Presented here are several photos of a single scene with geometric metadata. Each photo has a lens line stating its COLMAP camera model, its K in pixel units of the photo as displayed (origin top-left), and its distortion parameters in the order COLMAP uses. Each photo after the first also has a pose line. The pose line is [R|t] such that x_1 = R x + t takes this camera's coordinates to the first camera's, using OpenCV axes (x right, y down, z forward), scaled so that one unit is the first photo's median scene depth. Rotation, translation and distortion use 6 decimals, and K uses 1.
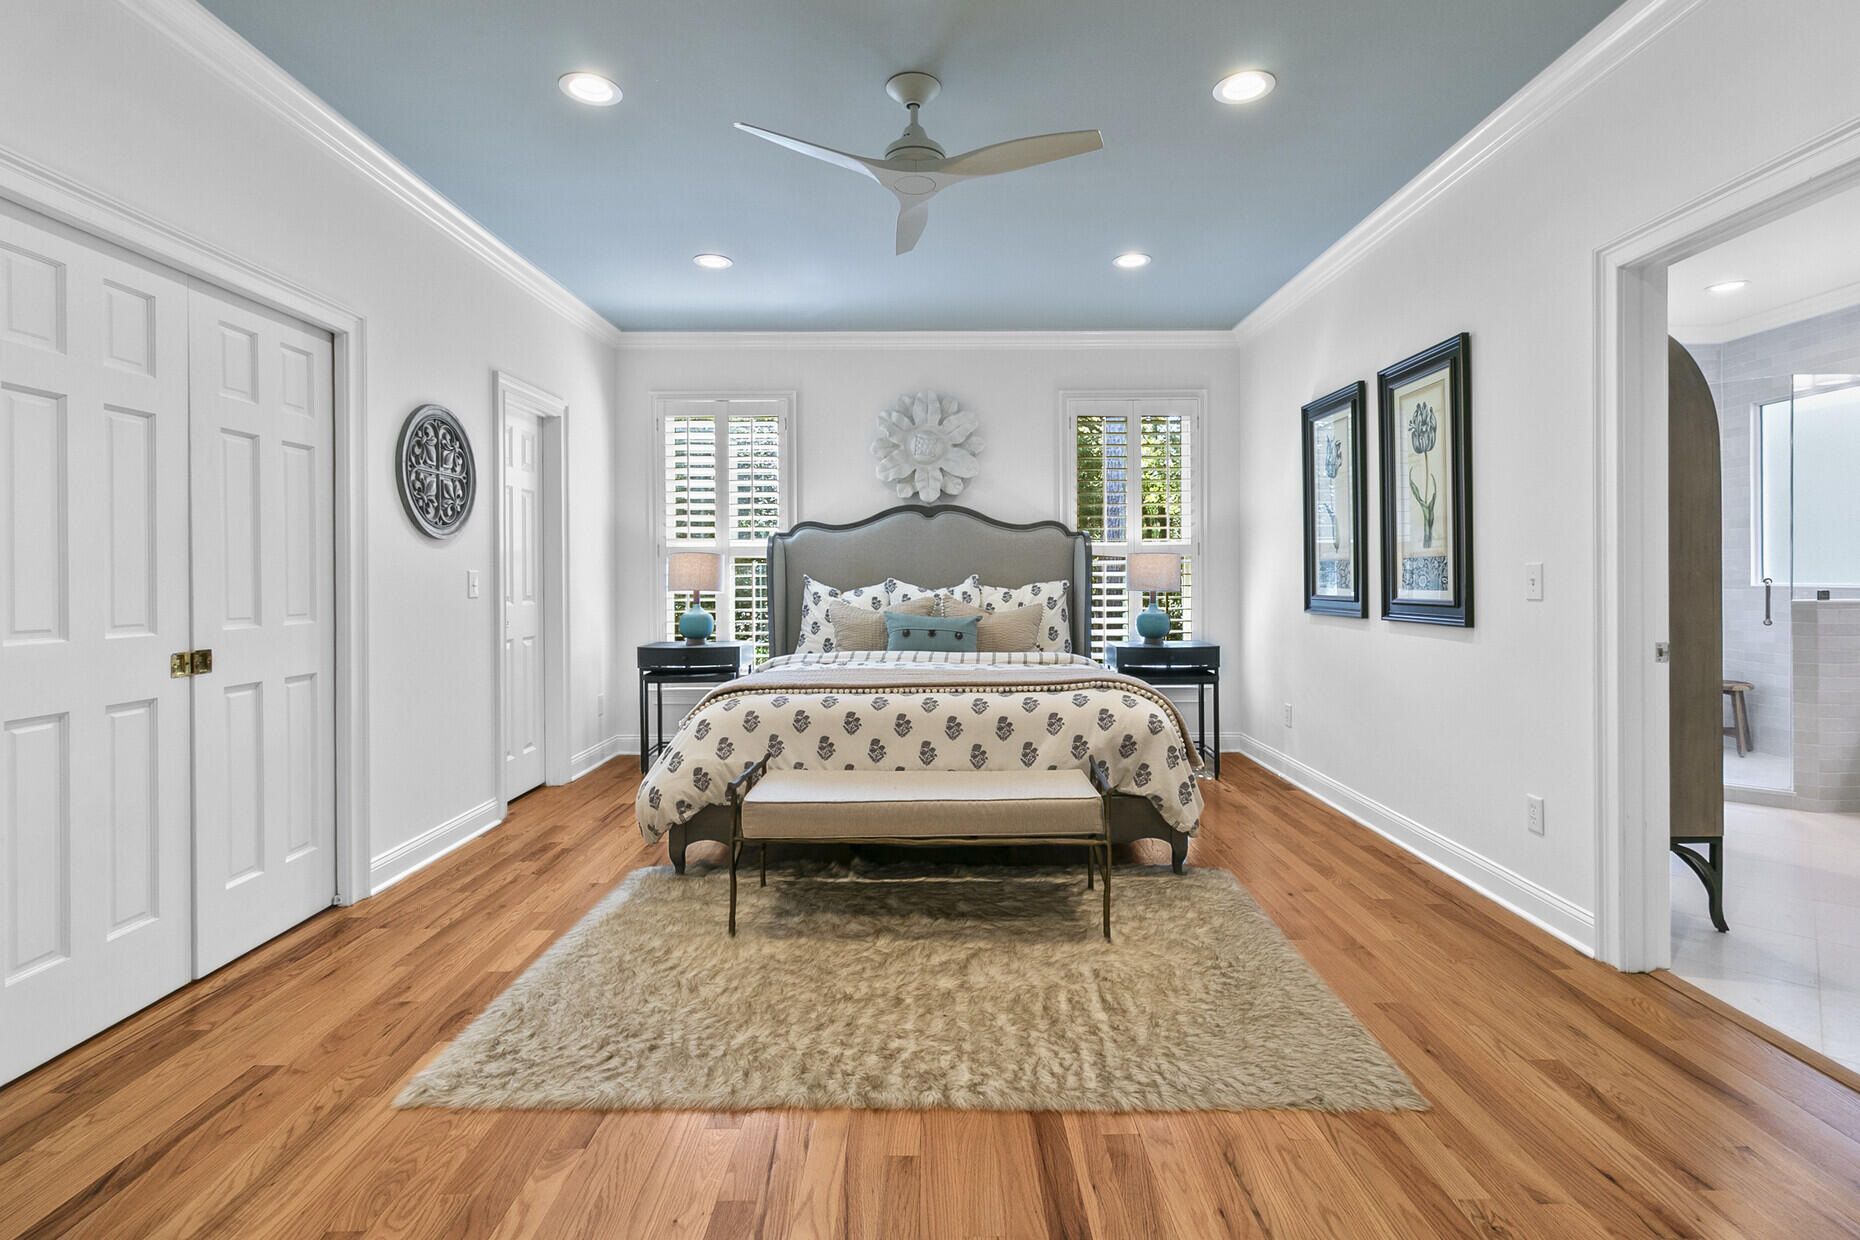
lens RADIAL K [[866.7, 0, 934.9], [0, 866.7, 590.3], [0, 0, 1]] dist [0.004514, 0.000525]
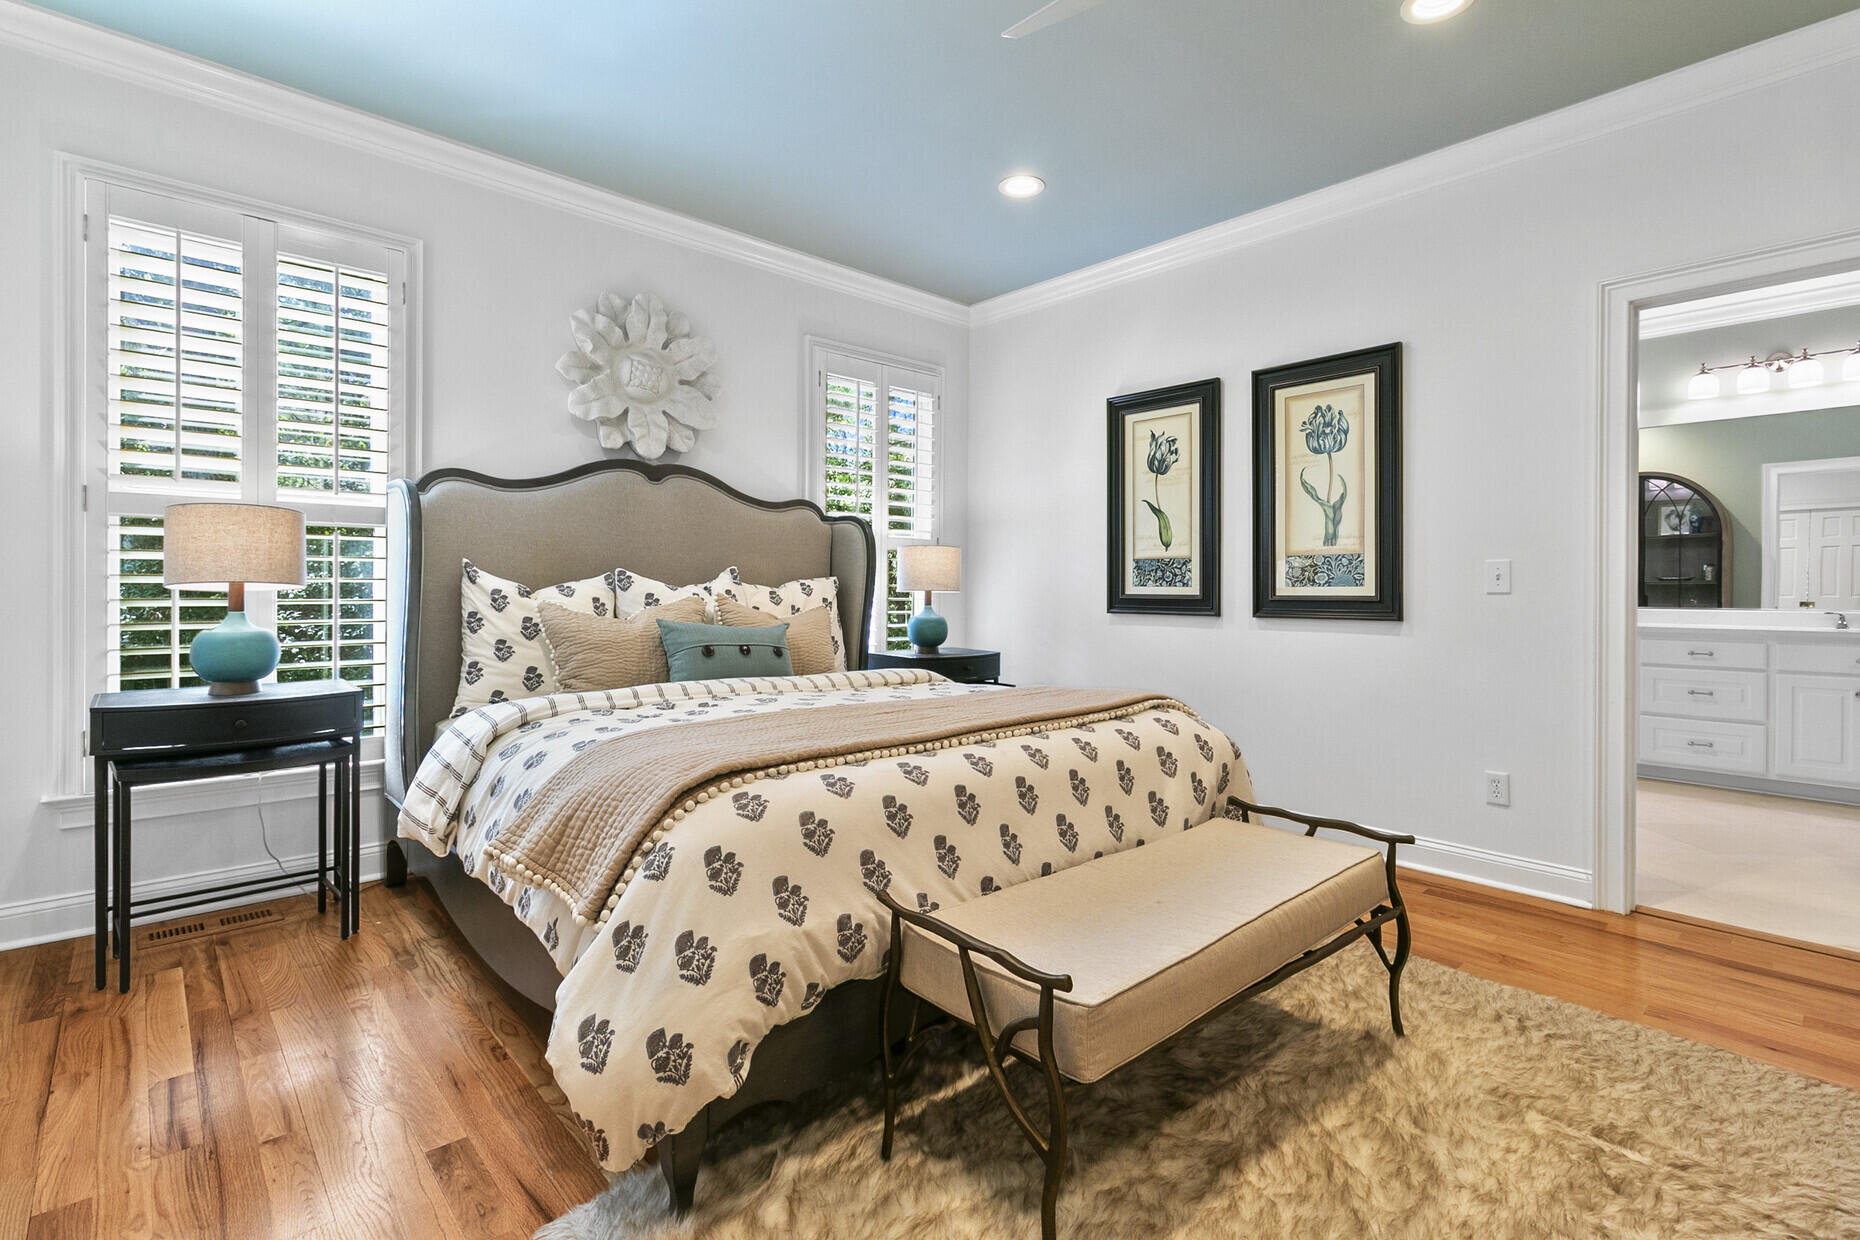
lens RADIAL K [[866.7, 0, 934.9], [0, 866.7, 590.3], [0, 0, 1]] dist [0.004514, 0.000525]
pose [[0.736198, 0.007049, 0.676729, -0.364063], [0.002256, 0.999915, -0.012869, 0.012667], [-0.676762, 0.011001, 0.736119, 0.422570]]
